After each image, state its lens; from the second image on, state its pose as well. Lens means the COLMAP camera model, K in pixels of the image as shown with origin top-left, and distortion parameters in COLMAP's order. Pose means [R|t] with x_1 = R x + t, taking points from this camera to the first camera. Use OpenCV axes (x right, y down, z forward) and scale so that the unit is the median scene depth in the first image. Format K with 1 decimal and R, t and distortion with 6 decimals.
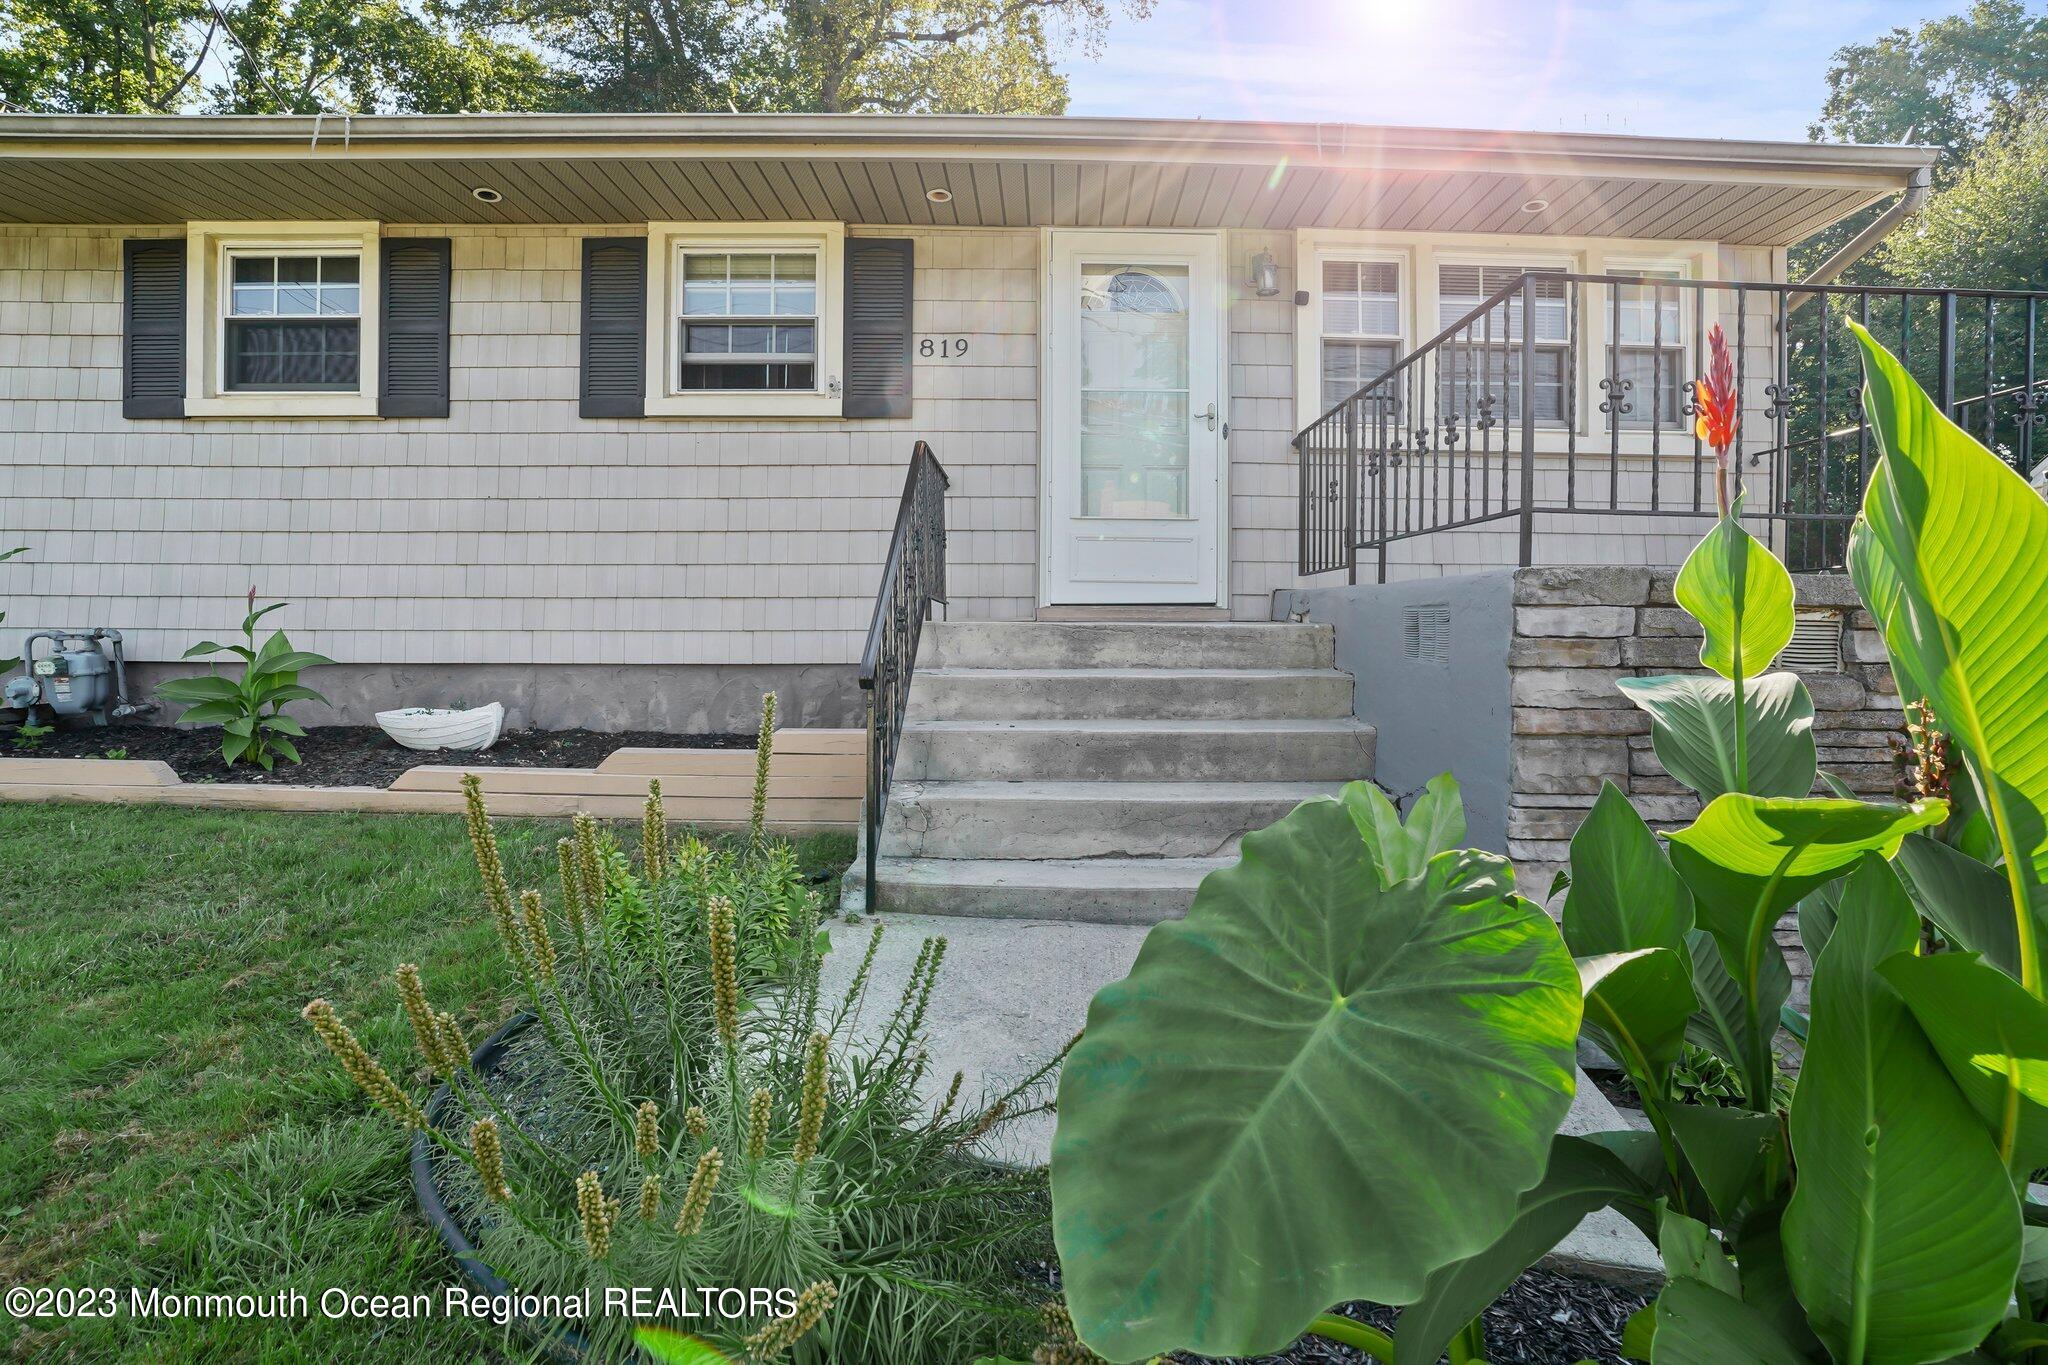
lens RADIAL K [[972.3, 0, 1059.7], [0, 972.3, 644.4], [0, 0, 1]] dist [-0.058062, 0.023938]
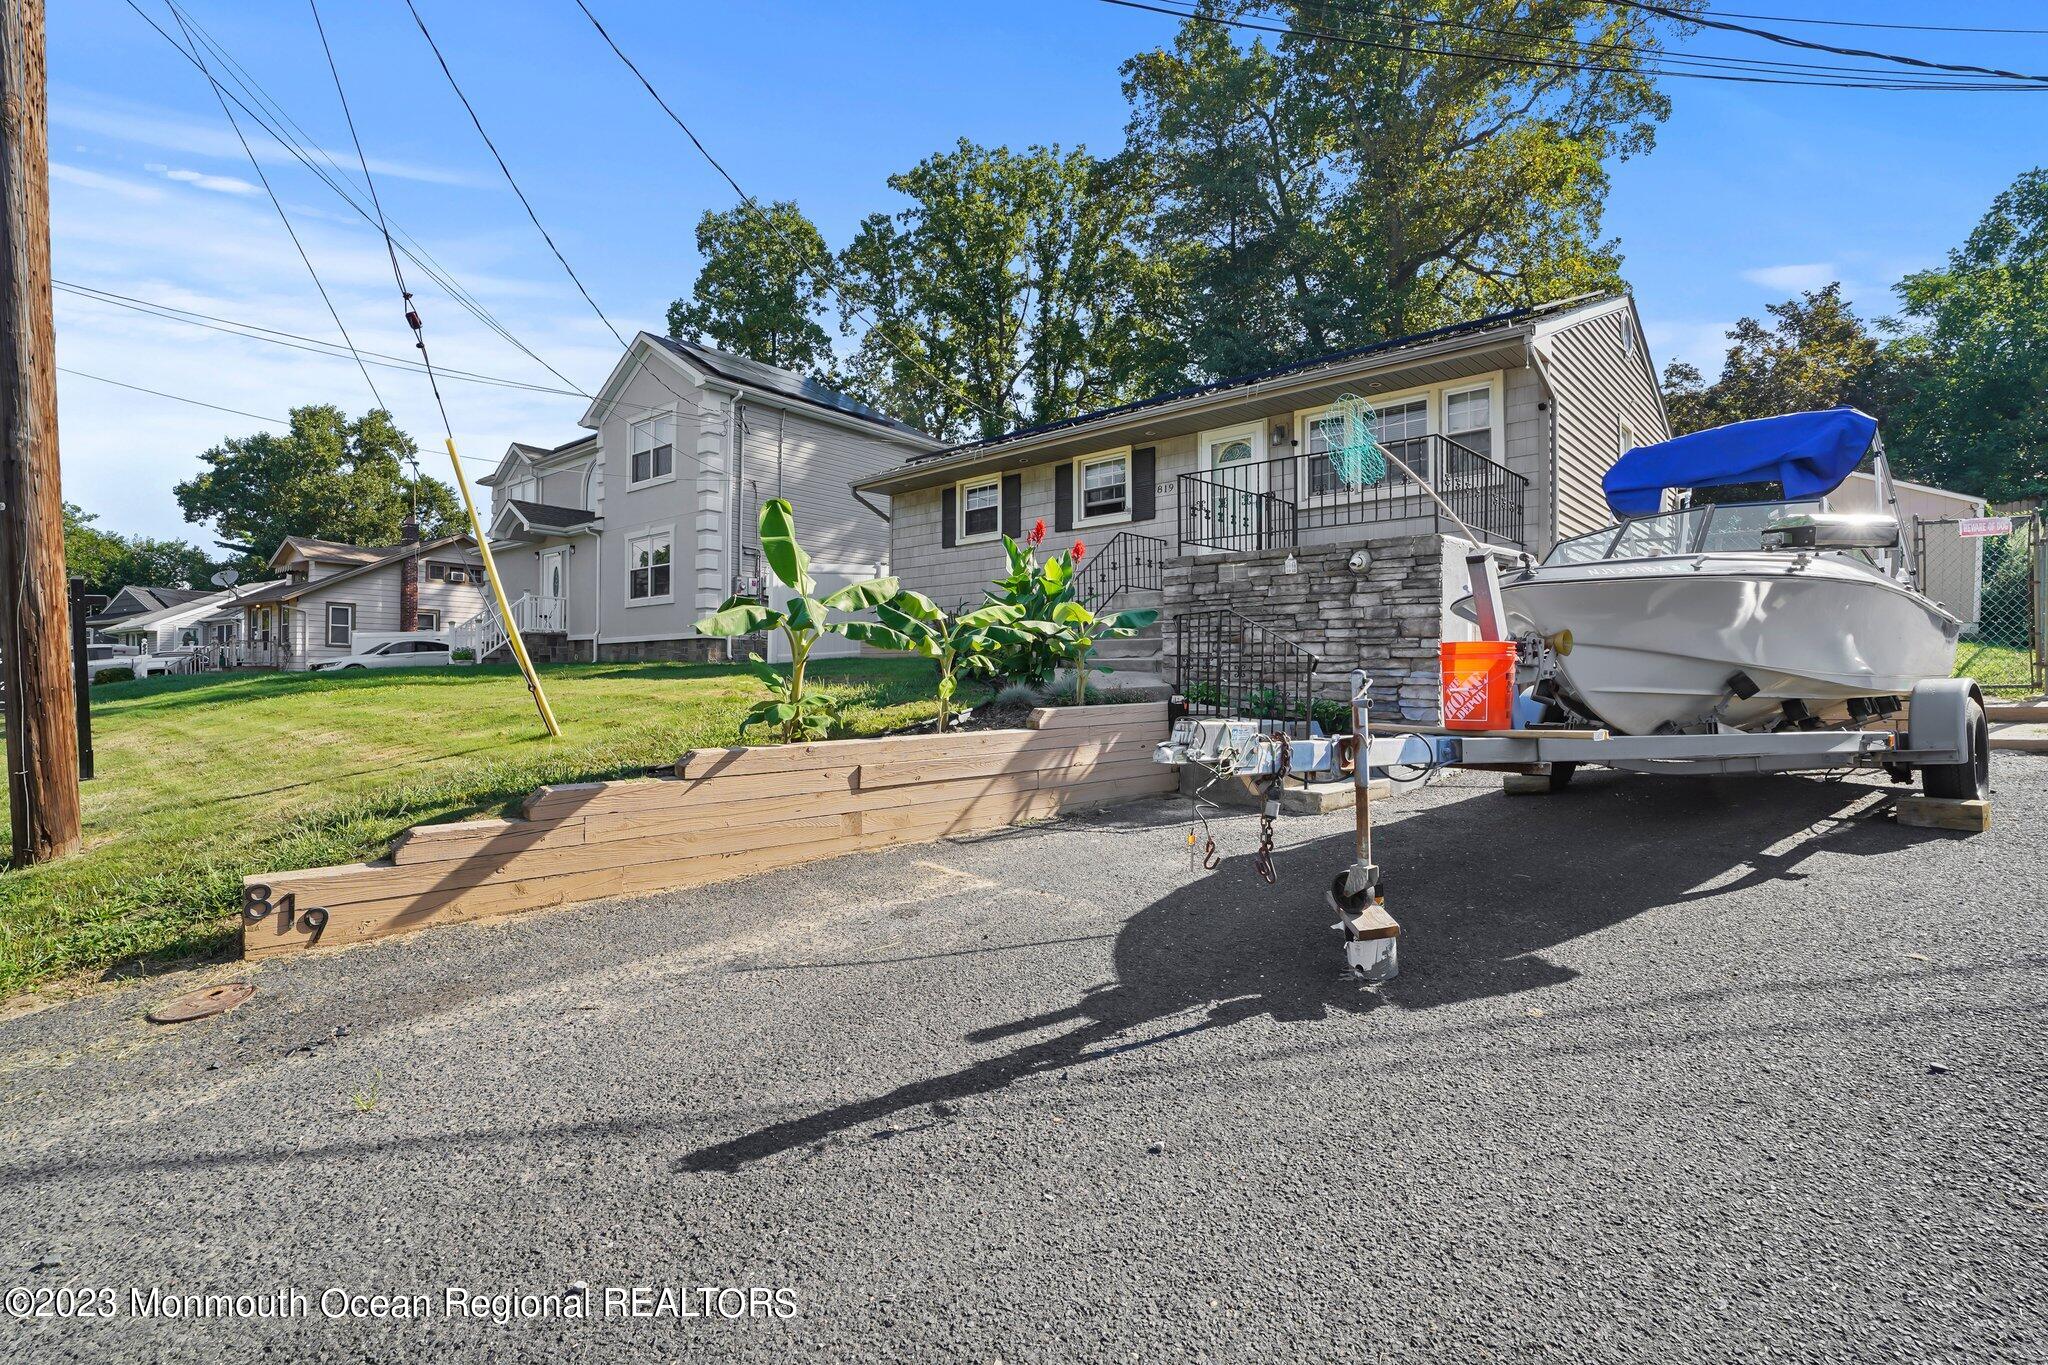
lens RADIAL K [[971.1, 0, 1023.5], [0, 971.1, 685.2], [0, 0, 1]] dist [-0.054635, 0.024558]
pose [[0.711203, -0.002097, -0.702984, 1.375324], [-0.005056, 0.999954, -0.008098, 0.222239], [0.702969, 0.009313, 0.711160, -1.026198]]
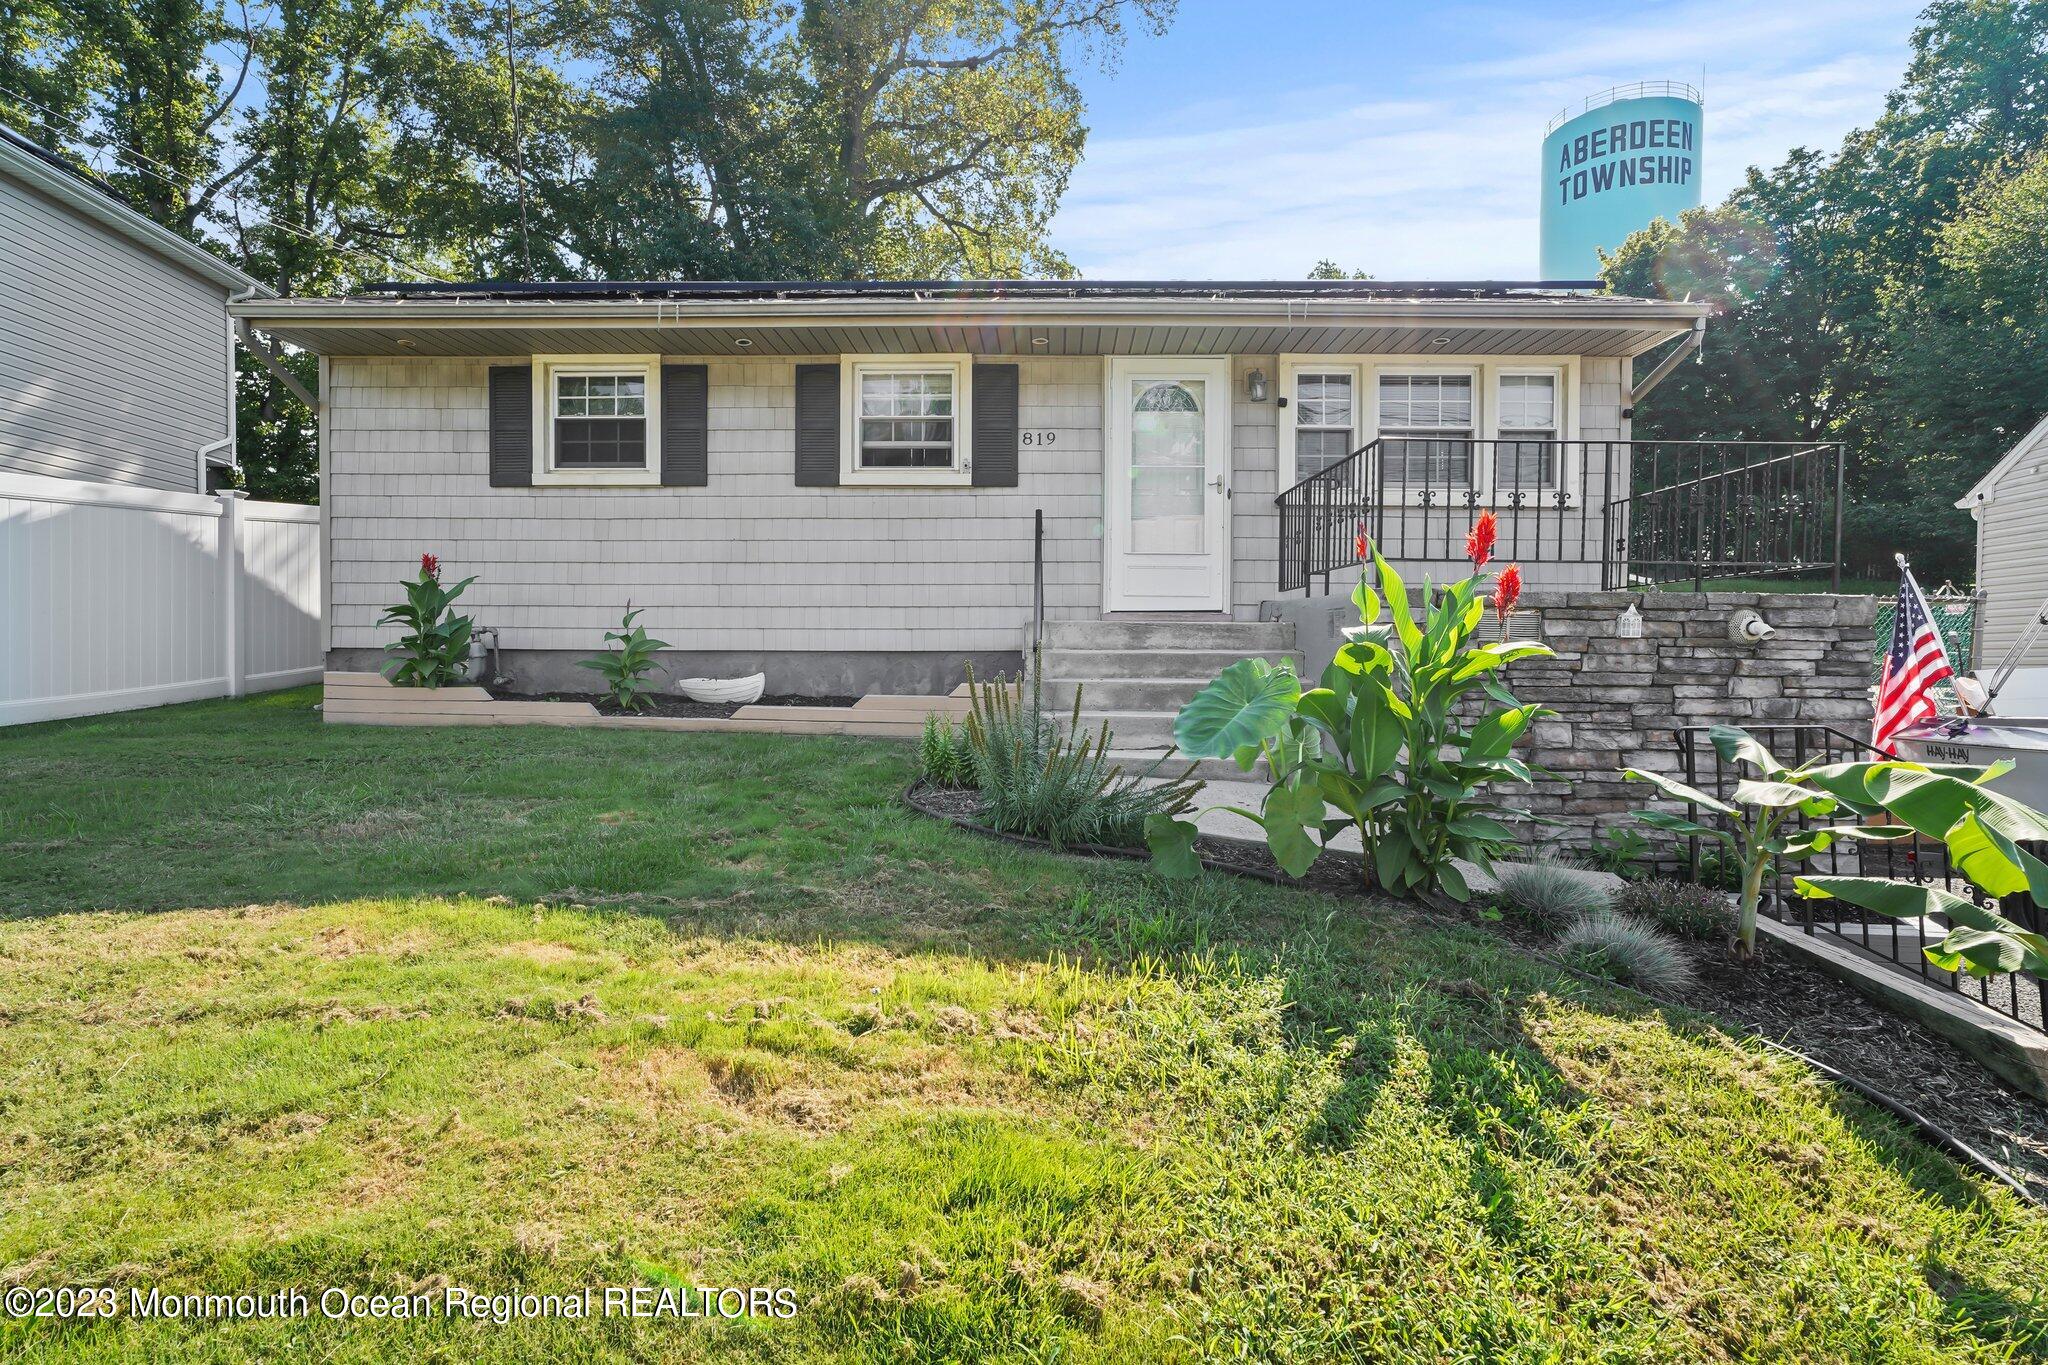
lens RADIAL K [[1047.3, 0, 1019.6], [0, 1047.3, 685.2], [0, 0, 1]] dist [-0.031382, 0.033777]
pose [[0.999257, 0.001875, -0.038496, -0.087767], [-0.001070, 0.999780, 0.020925, 0.039485], [0.038526, -0.020868, 0.999040, -0.621172]]
